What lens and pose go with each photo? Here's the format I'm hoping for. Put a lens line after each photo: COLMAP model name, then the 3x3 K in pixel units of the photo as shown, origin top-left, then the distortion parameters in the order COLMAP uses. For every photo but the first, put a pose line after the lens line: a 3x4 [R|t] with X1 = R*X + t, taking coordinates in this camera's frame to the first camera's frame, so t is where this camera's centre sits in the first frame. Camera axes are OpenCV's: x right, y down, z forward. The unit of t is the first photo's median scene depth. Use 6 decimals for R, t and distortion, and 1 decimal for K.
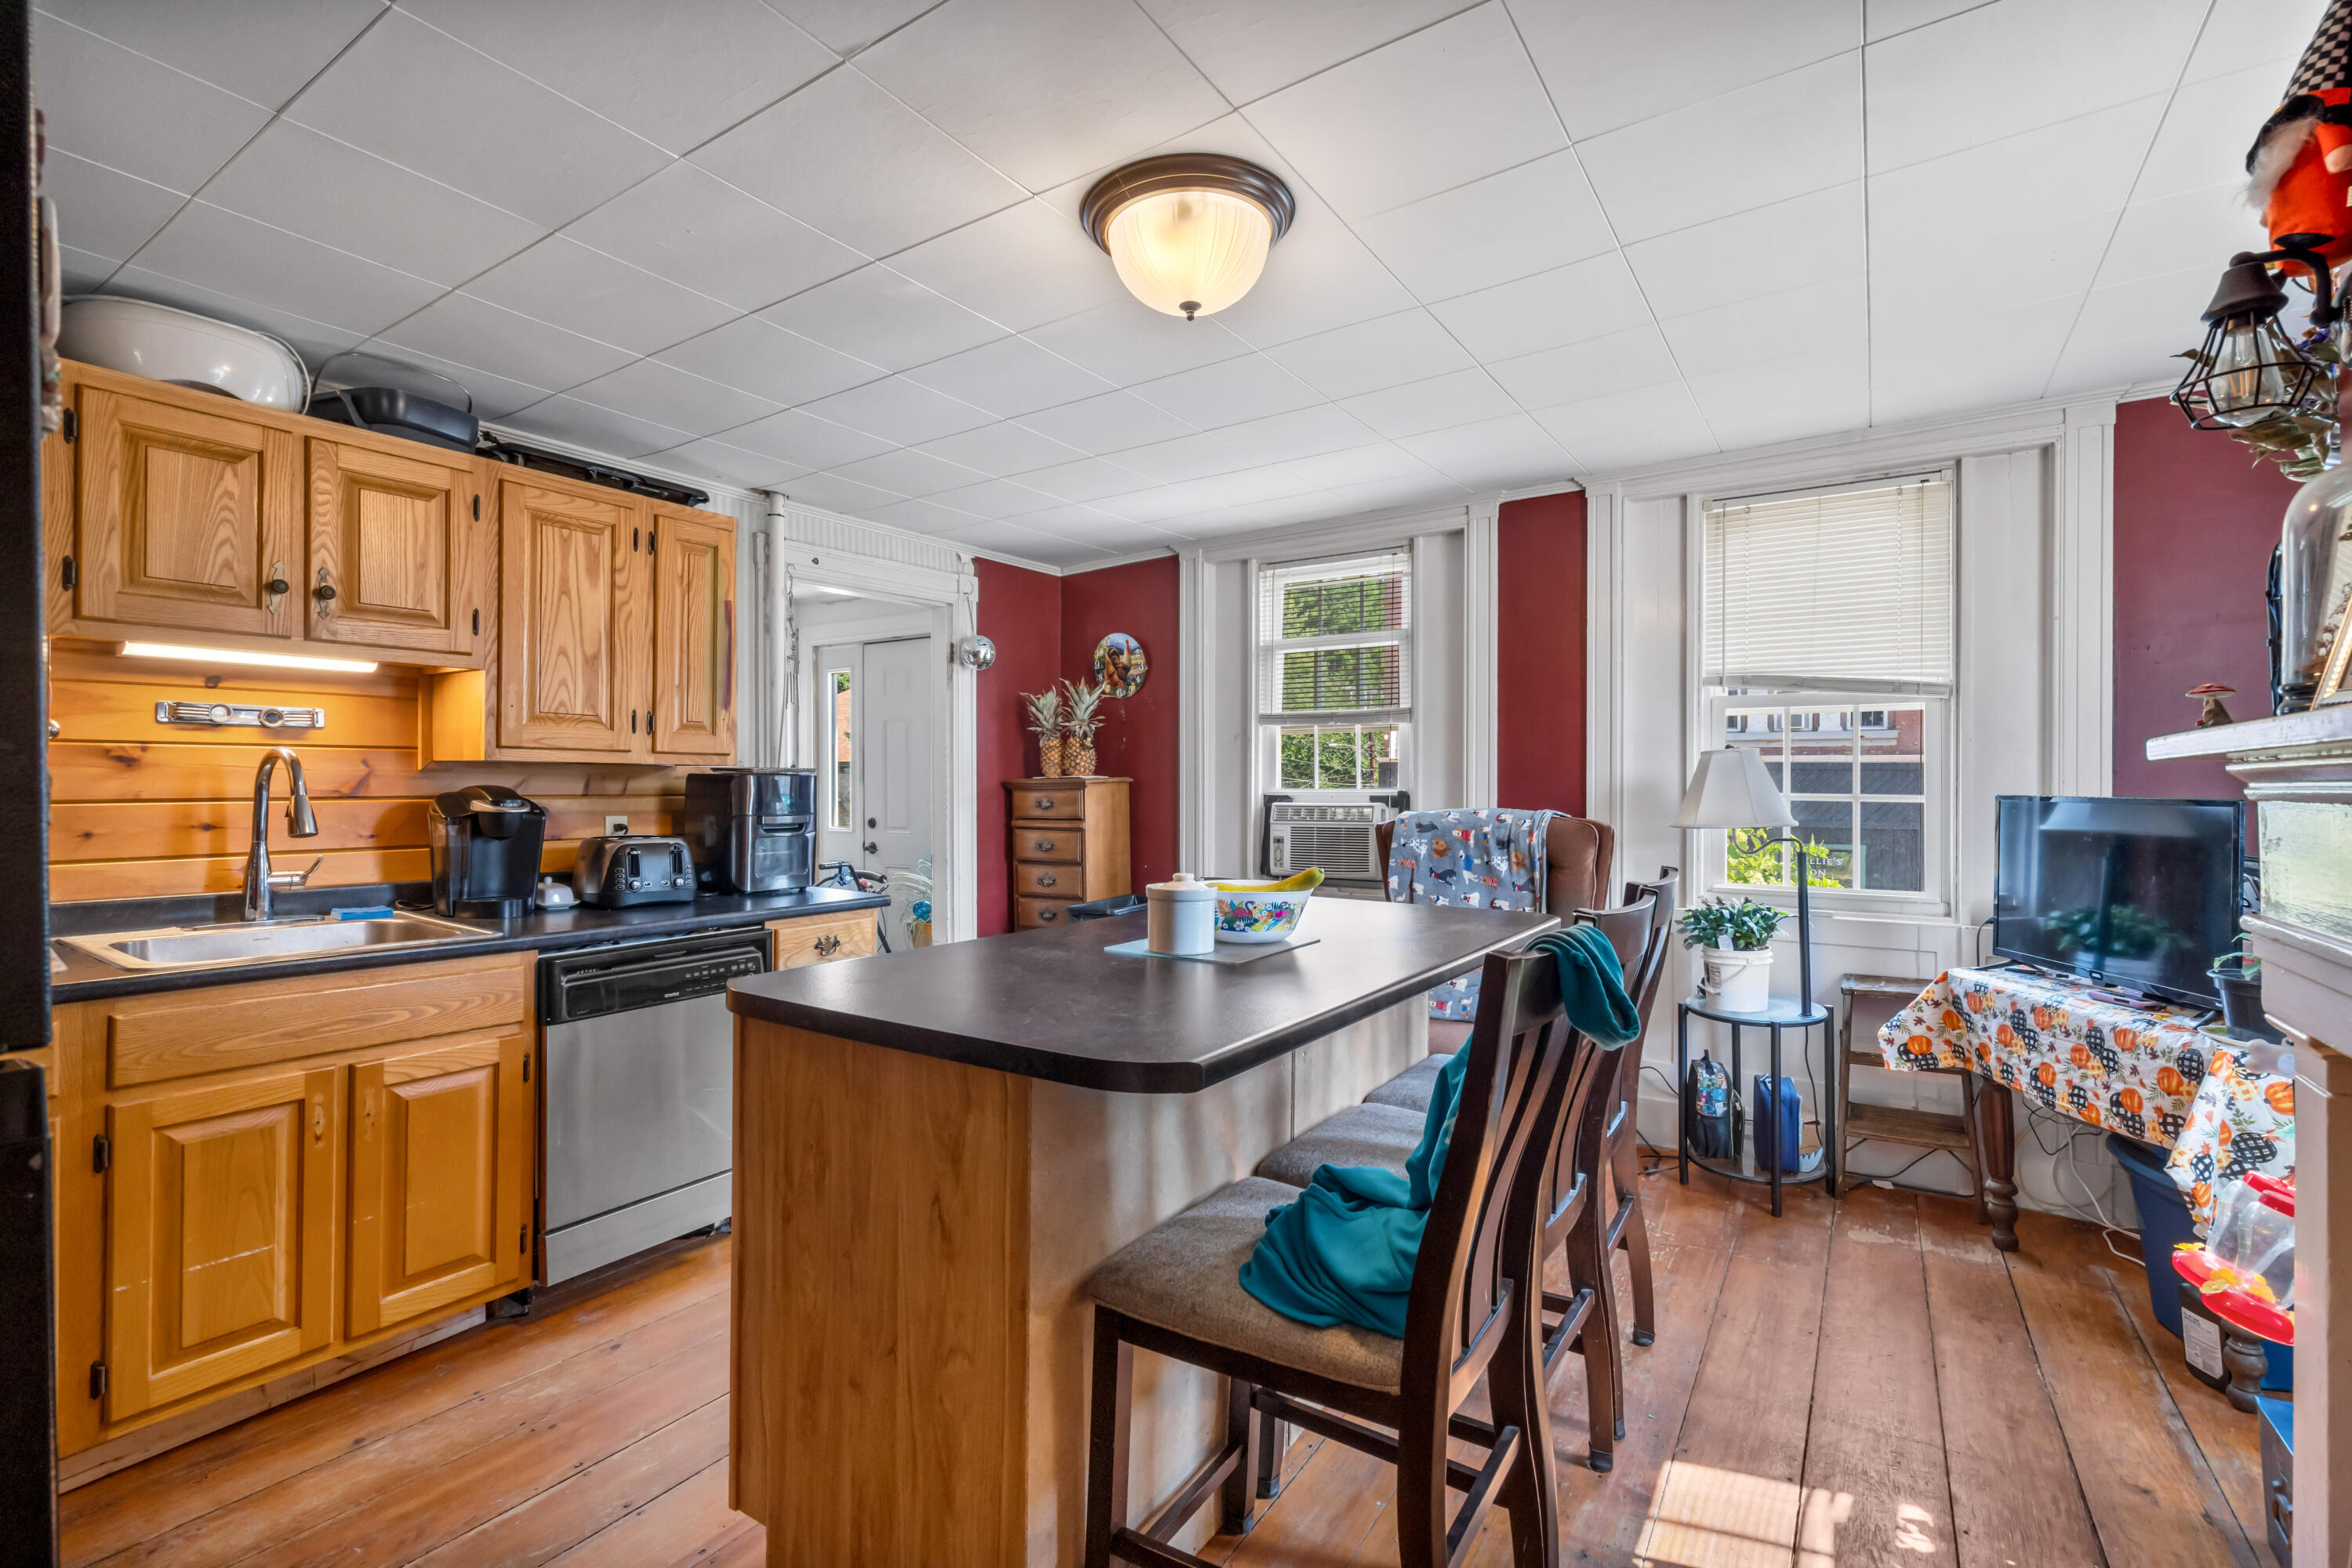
lens RADIAL K [[1063.5, 0, 1181.7], [0, 1063.5, 784.0], [0, 0, 1]] dist [-0.004275, 0.001953]
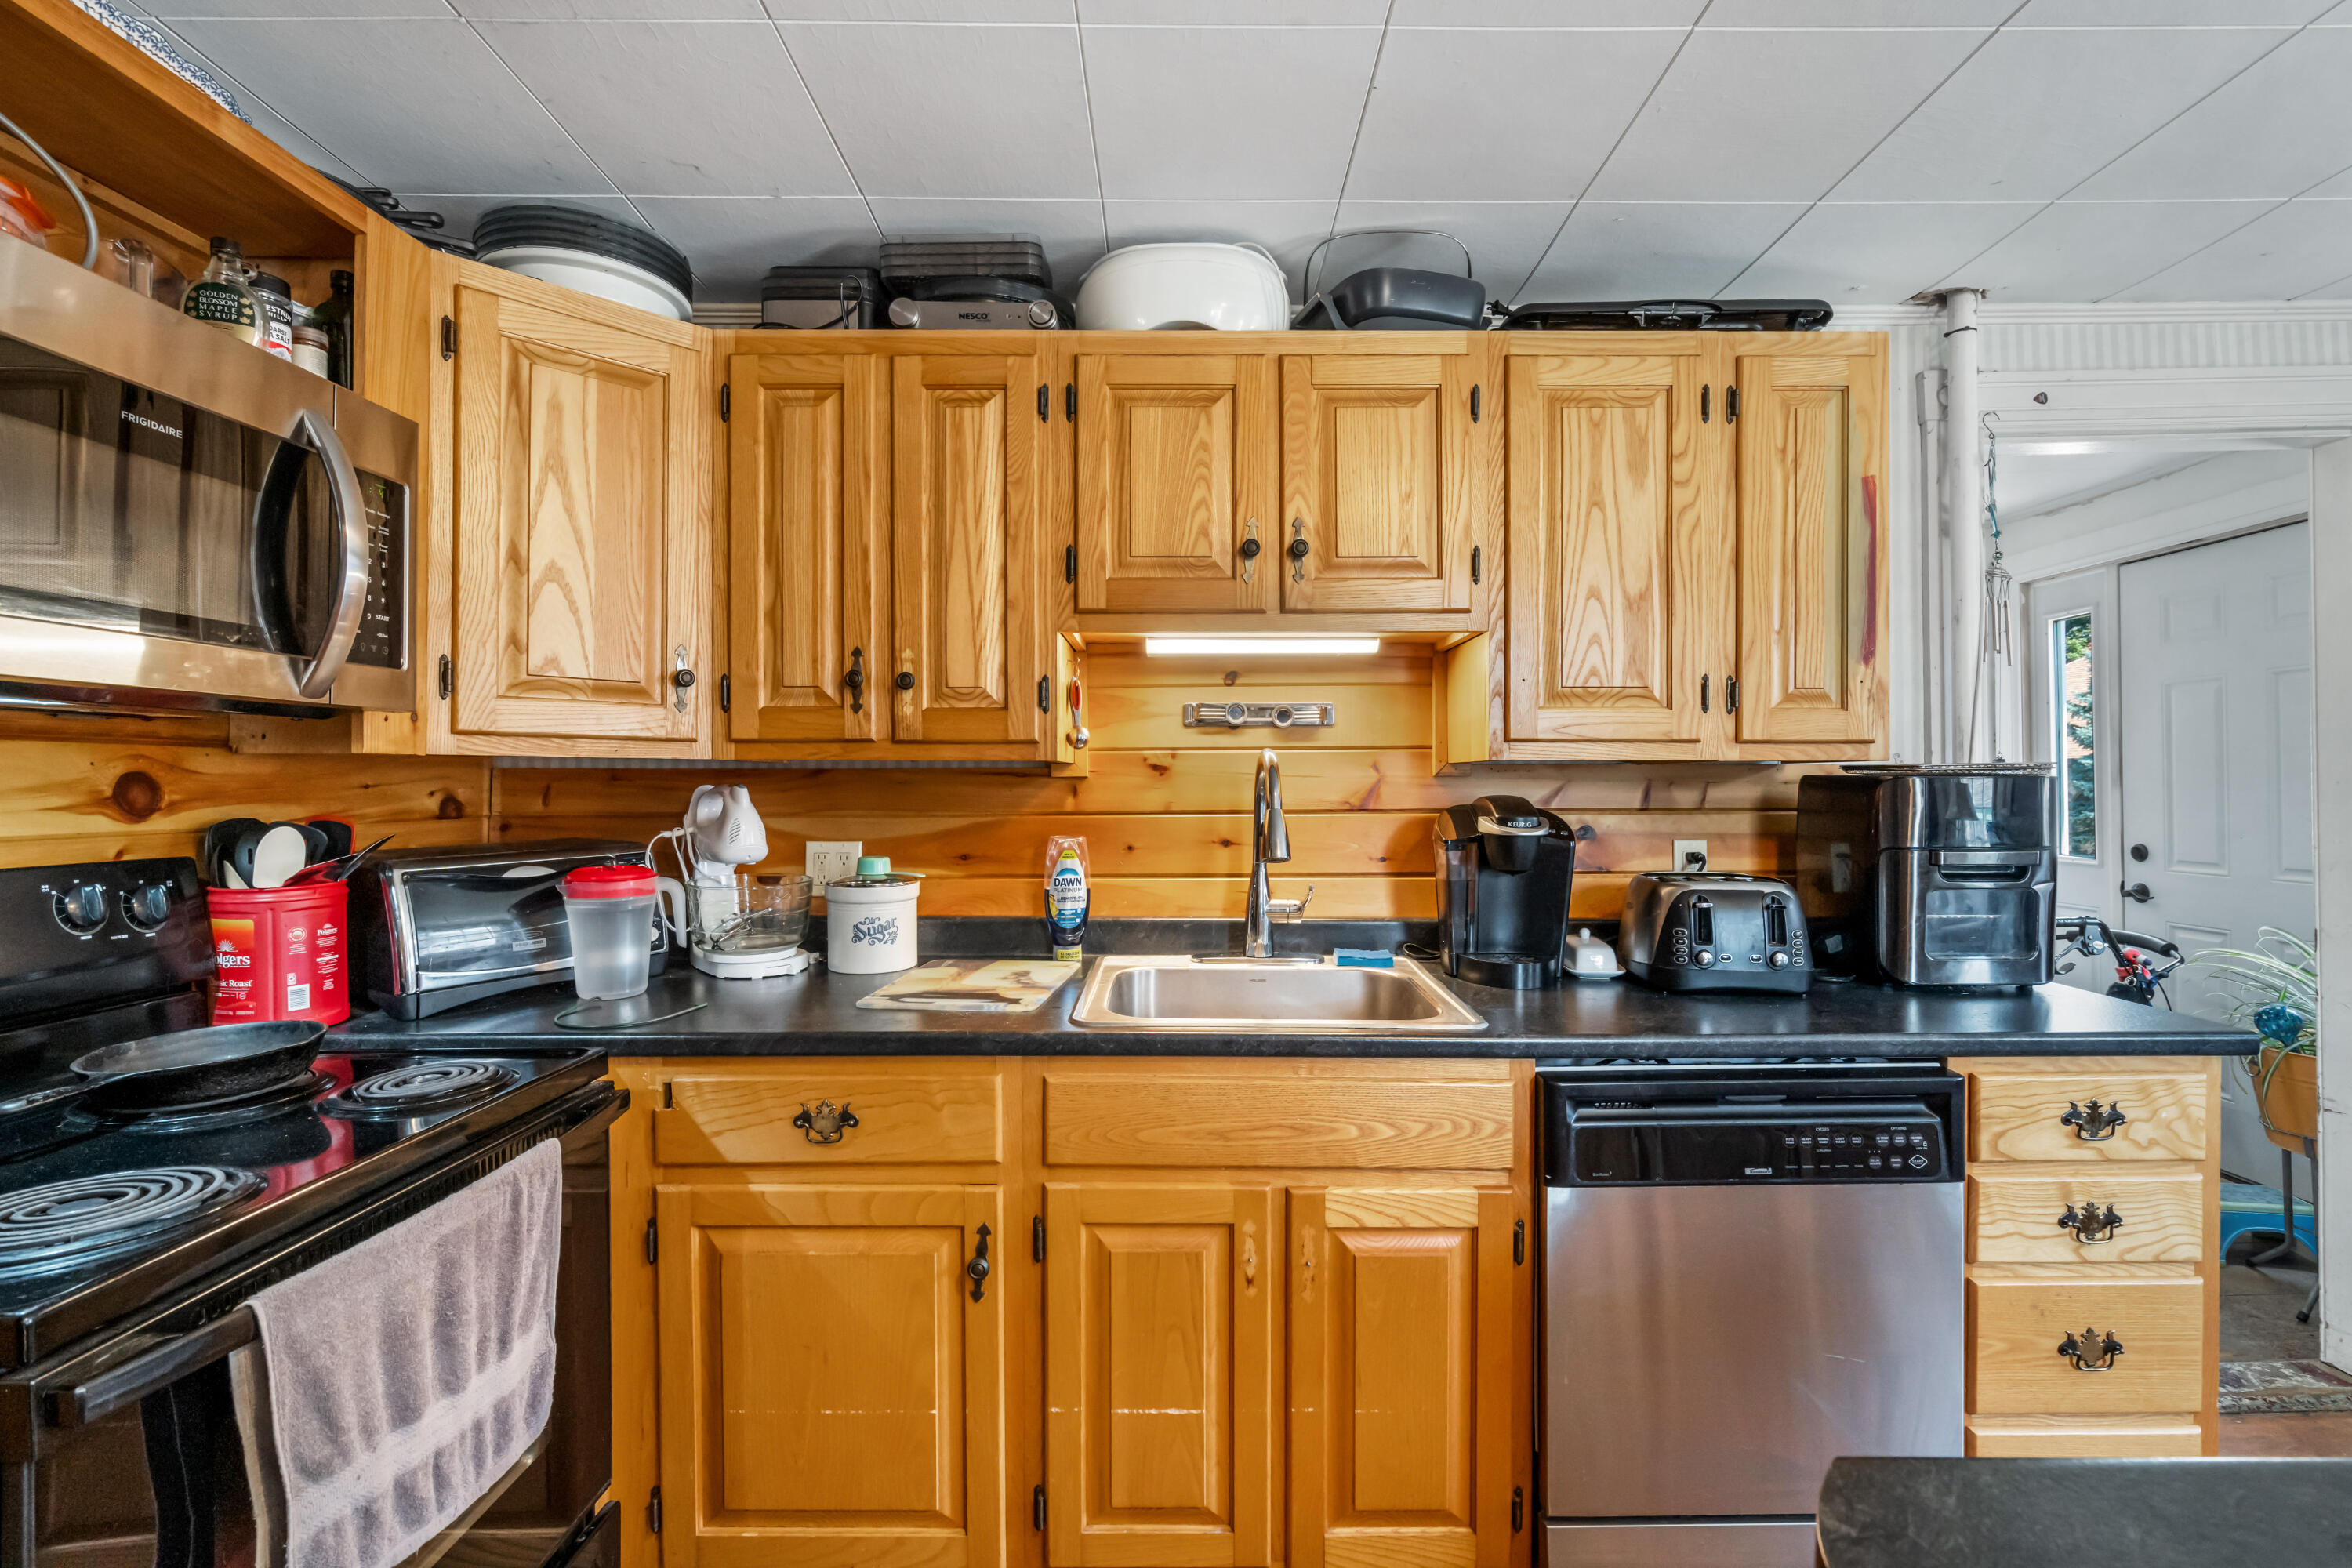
lens RADIAL K [[1063.5, 0, 1184.5], [0, 1063.5, 782.9], [0, 0, 1]] dist [-0.004275, 0.001953]
pose [[0.548476, -0.007086, -0.836136, -0.179555], [0.003336, 0.999975, -0.006287, -0.003481], [0.836159, 0.000659, 0.548486, 0.447420]]
